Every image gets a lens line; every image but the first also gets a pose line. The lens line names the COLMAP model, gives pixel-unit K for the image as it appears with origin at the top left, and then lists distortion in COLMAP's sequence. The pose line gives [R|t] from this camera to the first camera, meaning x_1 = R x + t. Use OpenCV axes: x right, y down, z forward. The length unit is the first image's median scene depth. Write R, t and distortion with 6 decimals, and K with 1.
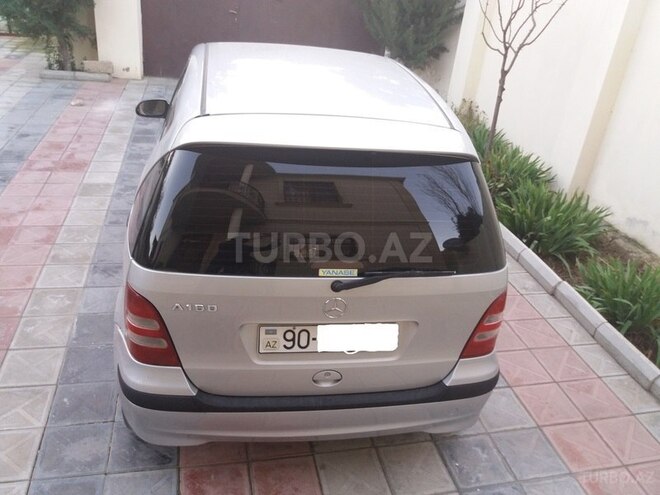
lens RADIAL K [[533.6, 0, 330.0], [0, 533.6, 247.5], [0, 0, 1]] dist [-0.001064, -0.007987]
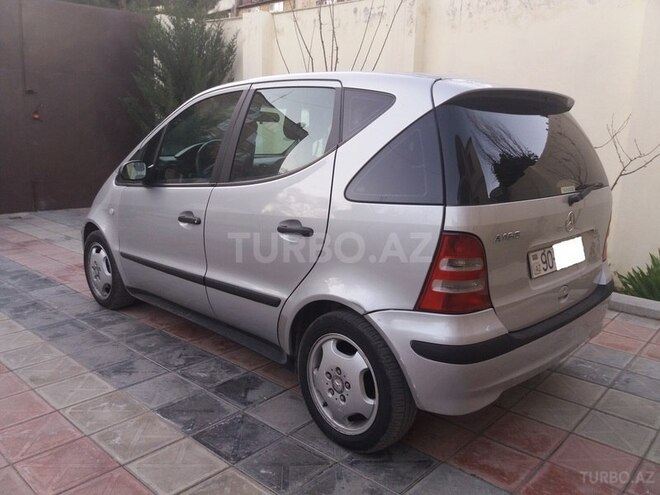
lens RADIAL K [[529.1, 0, 329.3], [0, 529.1, 272.5], [0, 0, 1]] dist [0.001502, -0.001529]
pose [[0.814368, -0.219443, 0.537261, -0.883483], [0.321627, 0.941241, -0.103066, 0.138256], [-0.483075, 0.256731, 0.837095, 0.250353]]
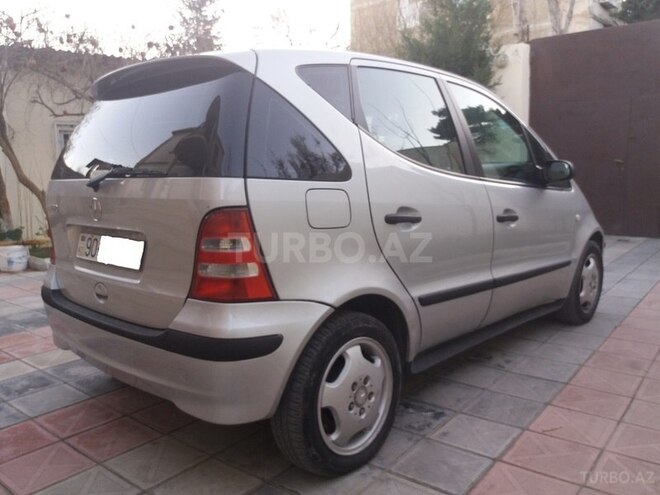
lens RADIAL K [[533.6, 0, 330.0], [0, 533.6, 247.5], [0, 0, 1]] dist [-0.001064, -0.007987]
pose [[0.637939, 0.003337, -0.770079, 0.932603], [-0.282013, 0.931536, -0.229585, 0.243180], [0.716590, 0.363634, 0.595205, 0.594278]]
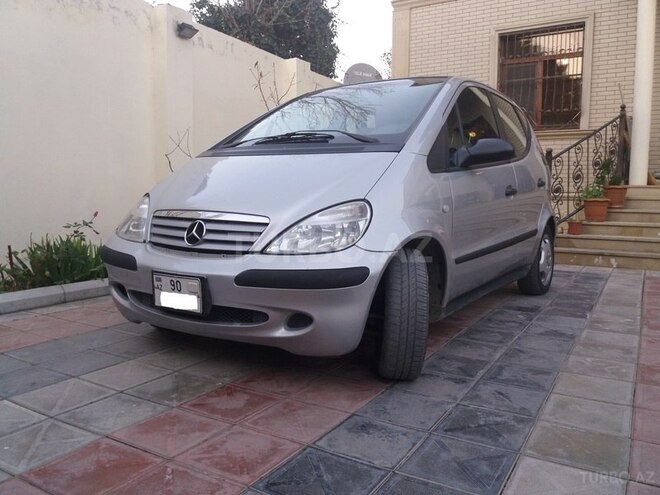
lens RADIAL K [[533.6, 0, 330.0], [0, 533.6, 247.5], [0, 0, 1]] dist [-0.001064, -0.007987]
pose [[-0.712344, -0.178682, 0.678703, -1.126109], [0.262596, 0.828949, 0.493849, -0.920025], [-0.650852, 0.530015, -0.543576, 2.574396]]
